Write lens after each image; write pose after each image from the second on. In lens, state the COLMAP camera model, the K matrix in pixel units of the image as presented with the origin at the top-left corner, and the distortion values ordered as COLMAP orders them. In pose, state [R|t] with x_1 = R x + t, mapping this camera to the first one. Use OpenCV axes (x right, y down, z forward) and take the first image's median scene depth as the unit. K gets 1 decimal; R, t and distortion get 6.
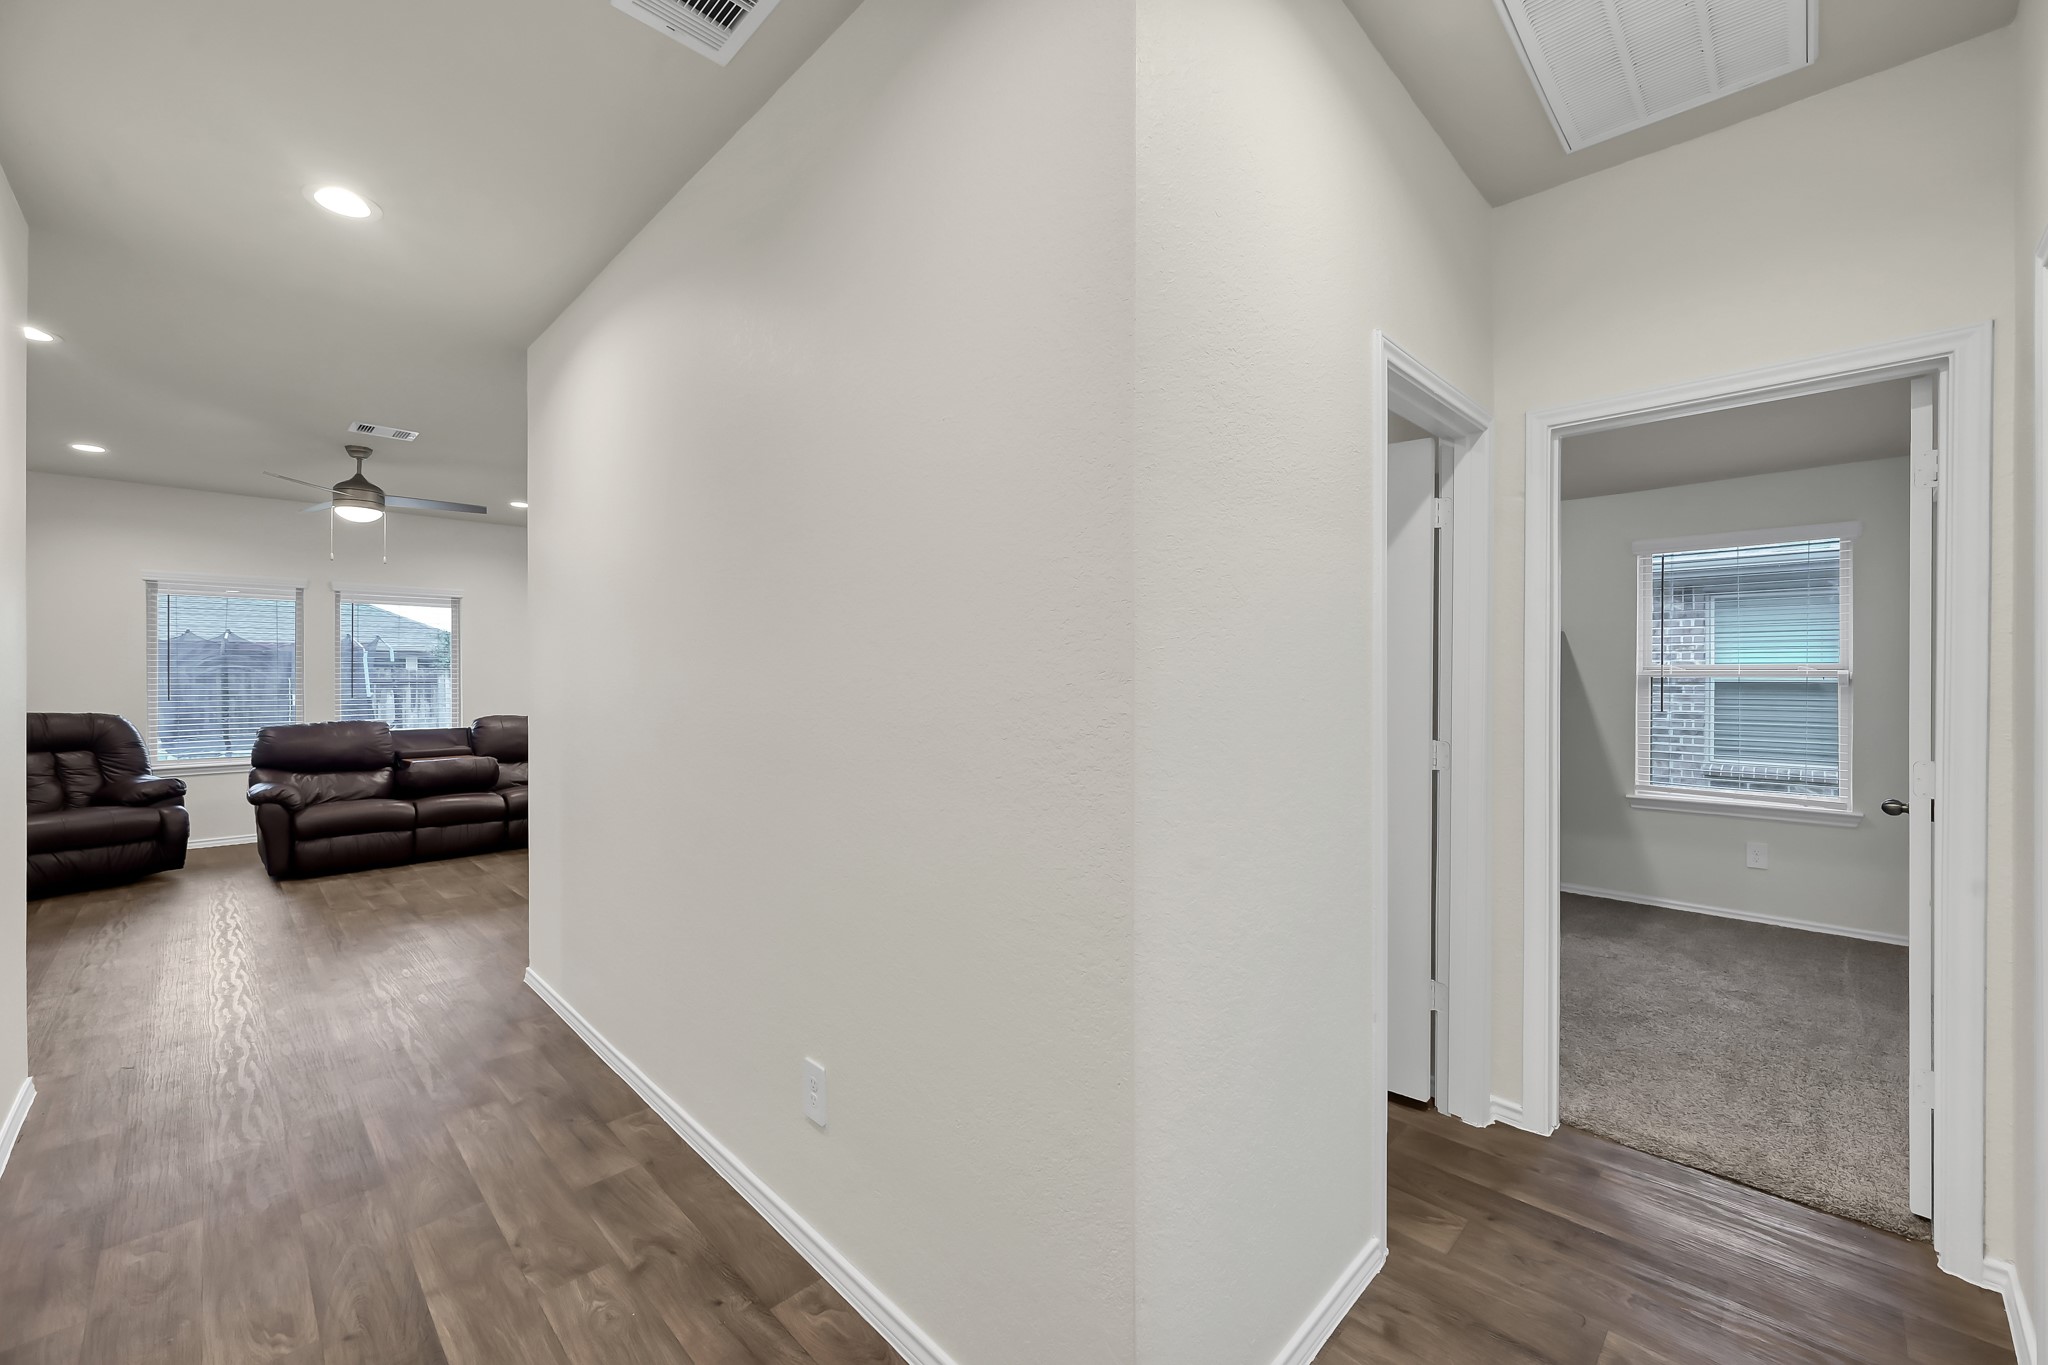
lens RADIAL K [[813.4, 0, 1037.4], [0, 813.4, 673.0], [0, 0, 1]] dist [-0.002175, 0.000400]
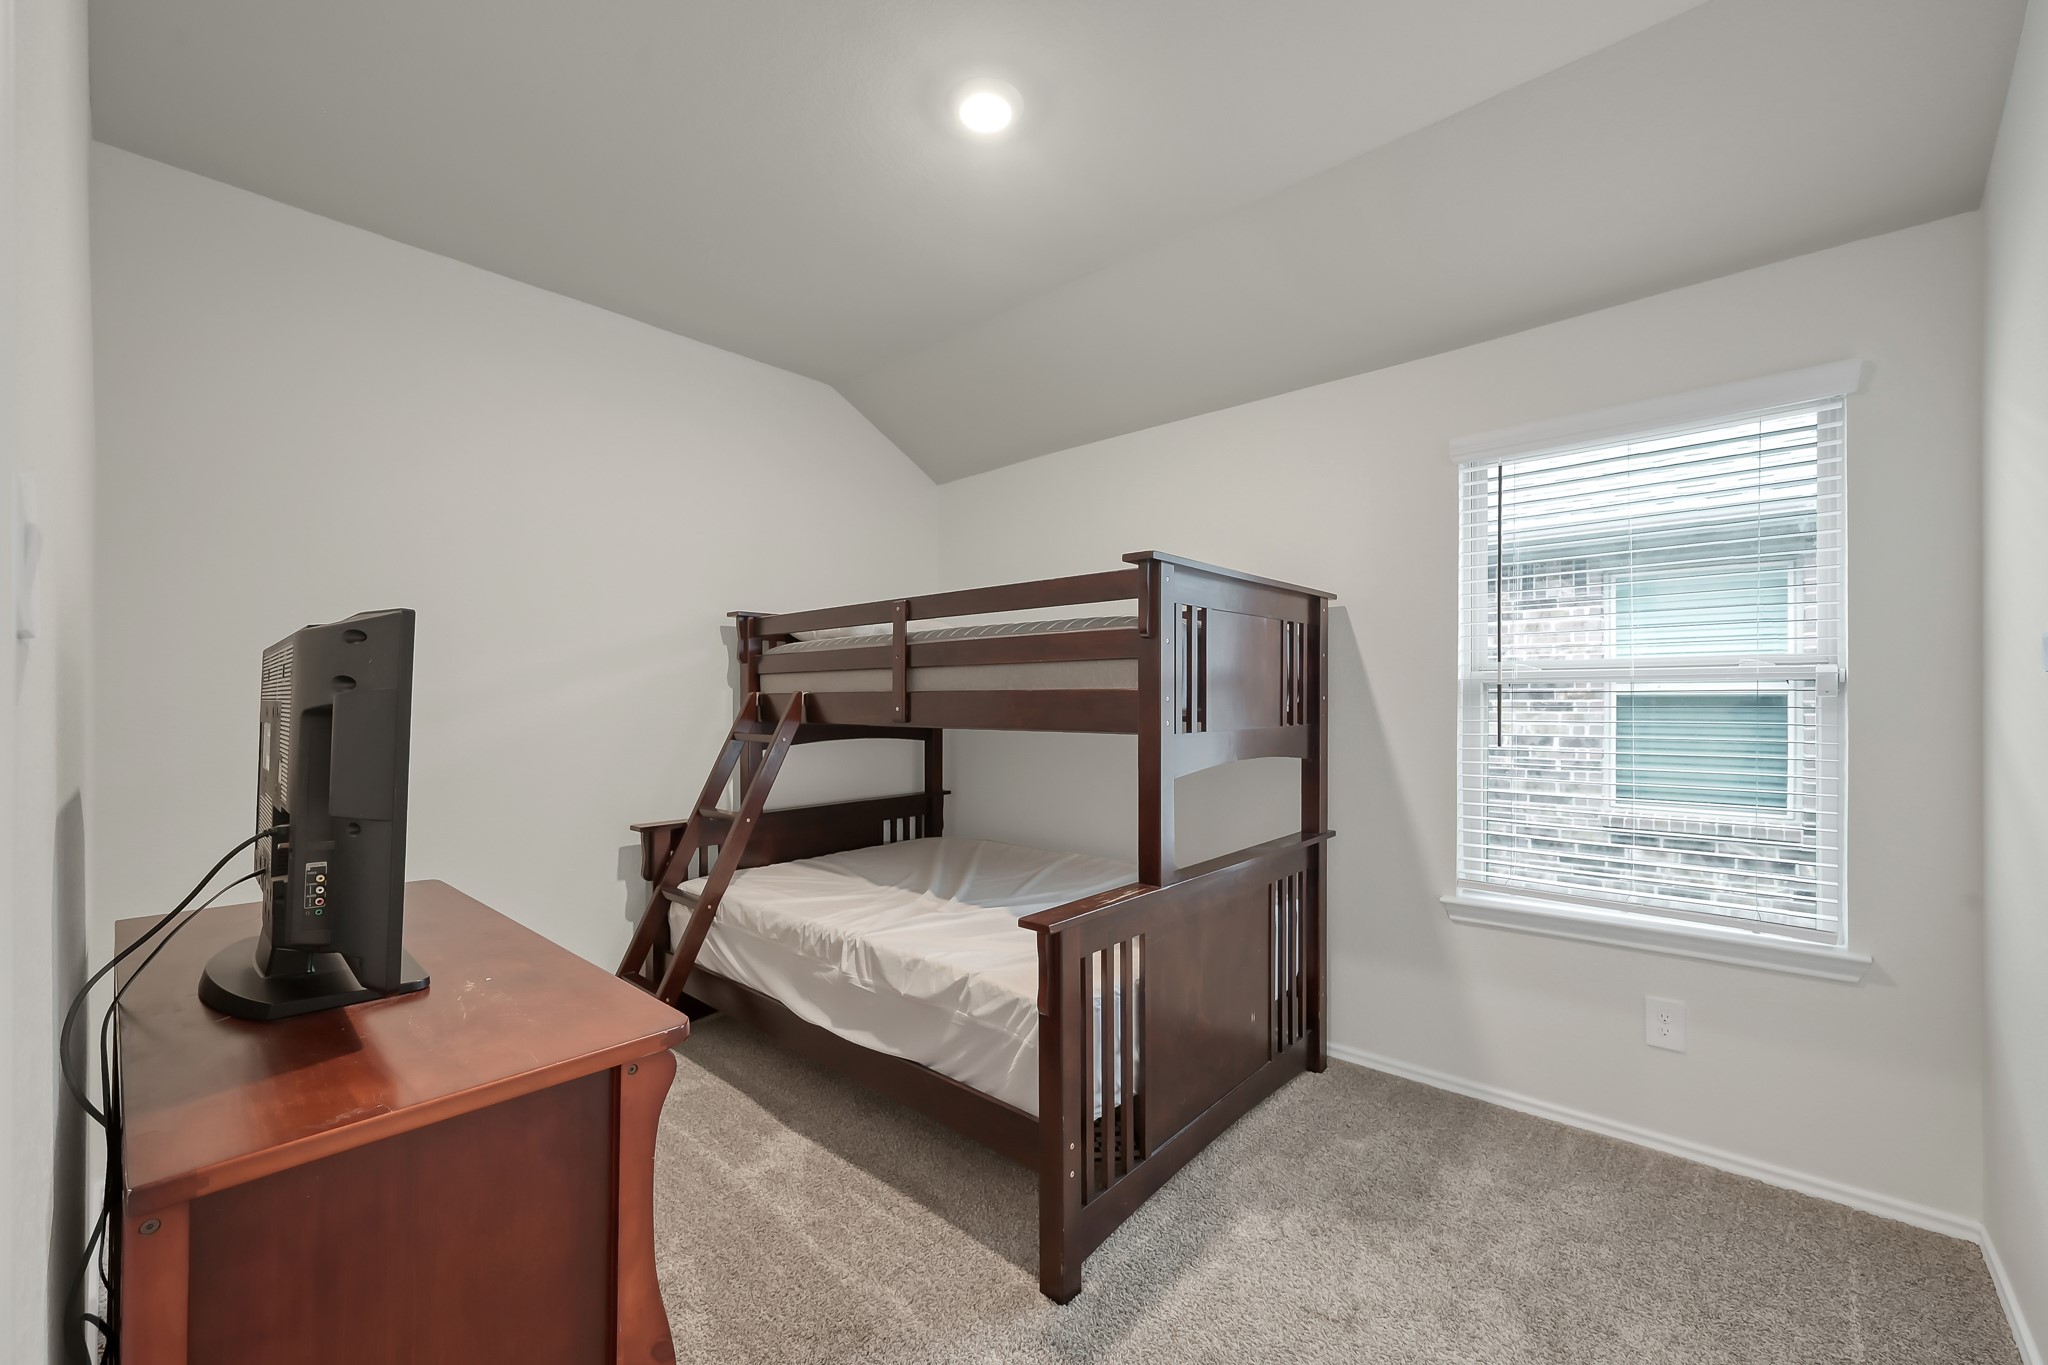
lens RADIAL K [[813.4, 0, 1037.4], [0, 813.4, 698.0], [0, 0, 1]] dist [-0.002175, 0.000400]
pose [[0.998408, -0.007592, 0.055886, 0.290399], [0.007289, 0.999958, 0.005618, 0.006386], [-0.055926, -0.005202, 0.998421, 0.320454]]
